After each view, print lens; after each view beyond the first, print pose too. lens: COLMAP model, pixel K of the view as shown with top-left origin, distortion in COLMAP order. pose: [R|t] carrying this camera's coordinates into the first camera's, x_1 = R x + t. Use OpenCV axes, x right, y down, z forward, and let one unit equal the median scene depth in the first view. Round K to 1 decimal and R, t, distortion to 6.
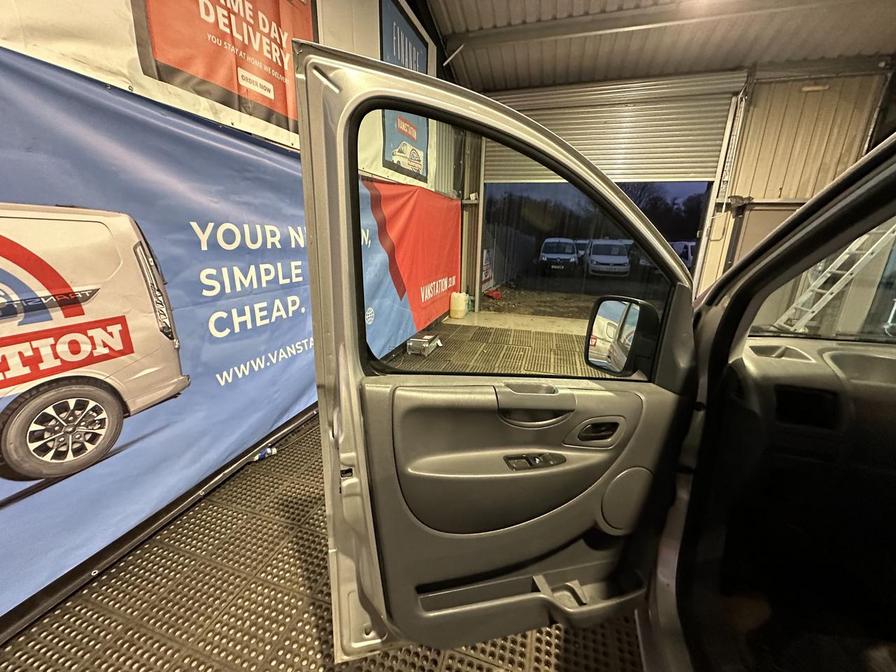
lens RADIAL K [[355.8, 0, 446.7], [0, 355.8, 336.3], [0, 0, 1]] dist [-0.004620, 0.000484]
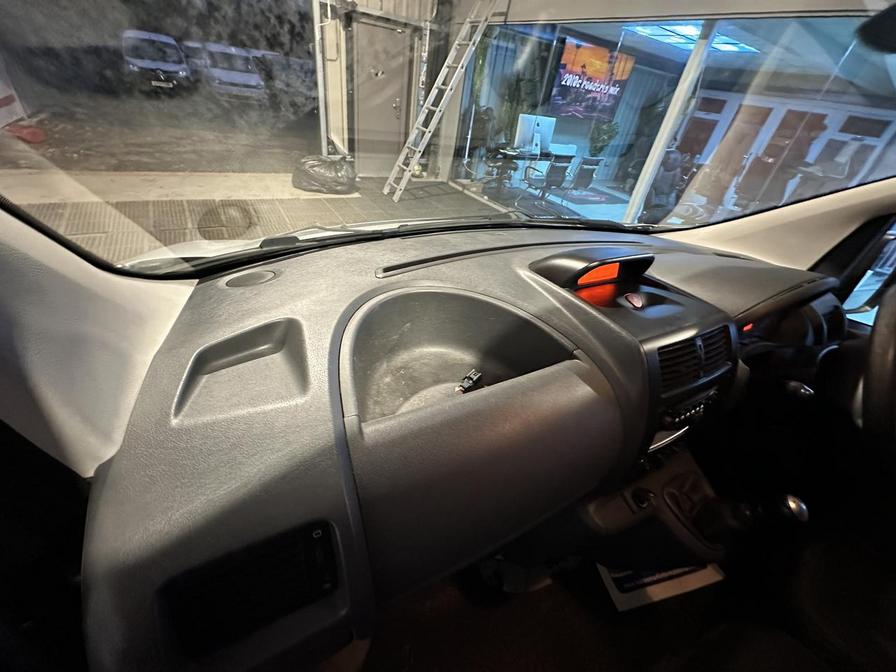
lens RADIAL K [[355.8, 0, 444.7], [0, 355.8, 337.9], [0, 0, 1]] dist [-0.004620, 0.000484]
pose [[0.668731, -0.379150, 0.639565, 0.212558], [0.086399, 0.894004, 0.439649, -0.036423], [-0.738467, -0.238749, 0.630607, 0.153210]]
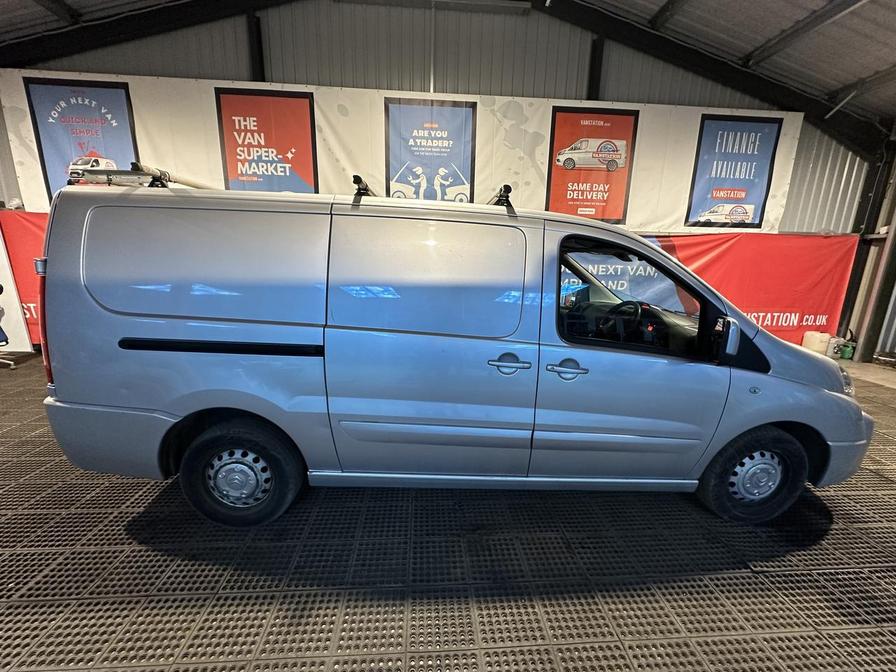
lens RADIAL K [[355.8, 0, 447.4], [0, 355.8, 335.9], [0, 0, 1]] dist [-0.004620, 0.000484]
pose [[0.359247, 0.187511, -0.914211, 0.917936], [-0.272341, 0.958031, 0.089480, 0.117071], [0.892621, 0.216832, 0.395236, -0.412096]]
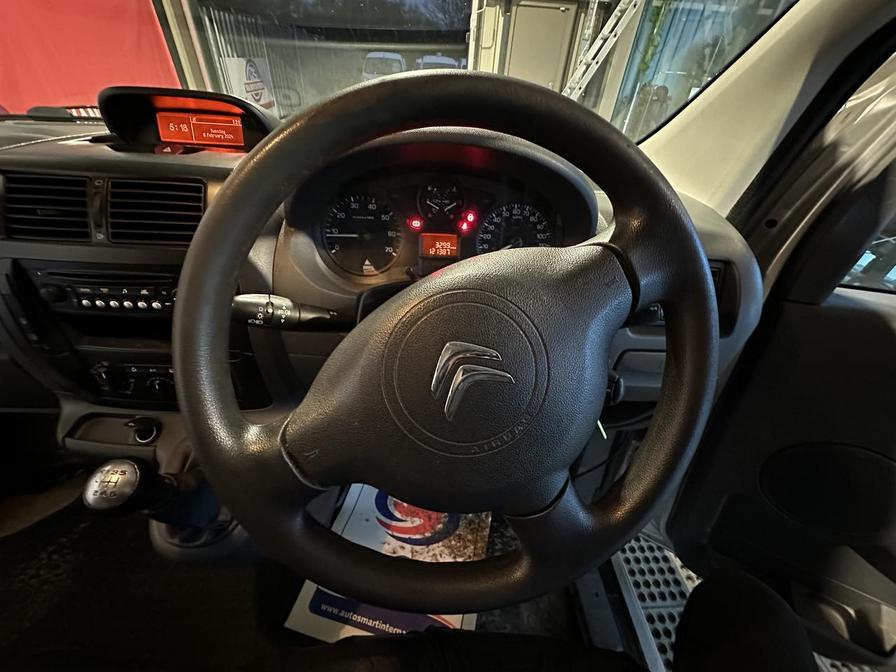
lens RADIAL K [[355.8, 0, 445.3], [0, 355.8, 338.2], [0, 0, 1]] dist [-0.004620, 0.000484]
pose [[0.940099, -0.183314, 0.287419, 0.429837], [0.057020, 0.915793, 0.397582, 0.043413], [-0.336099, -0.357378, 0.871389, 0.038383]]
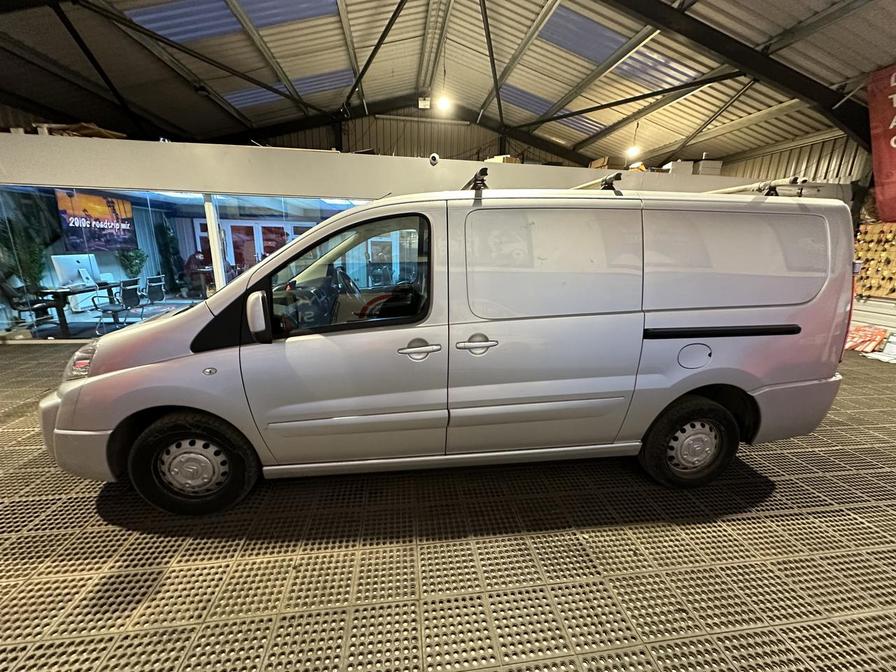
lens RADIAL K [[355.8, 0, 445.7], [0, 355.8, 339.3], [0, 0, 1]] dist [-0.004620, 0.000484]
pose [[-0.421335, -0.265893, 0.867051, -0.335622], [0.214607, 0.899670, 0.380182, -0.081474], [-0.881147, 0.346259, -0.322000, 0.197900]]
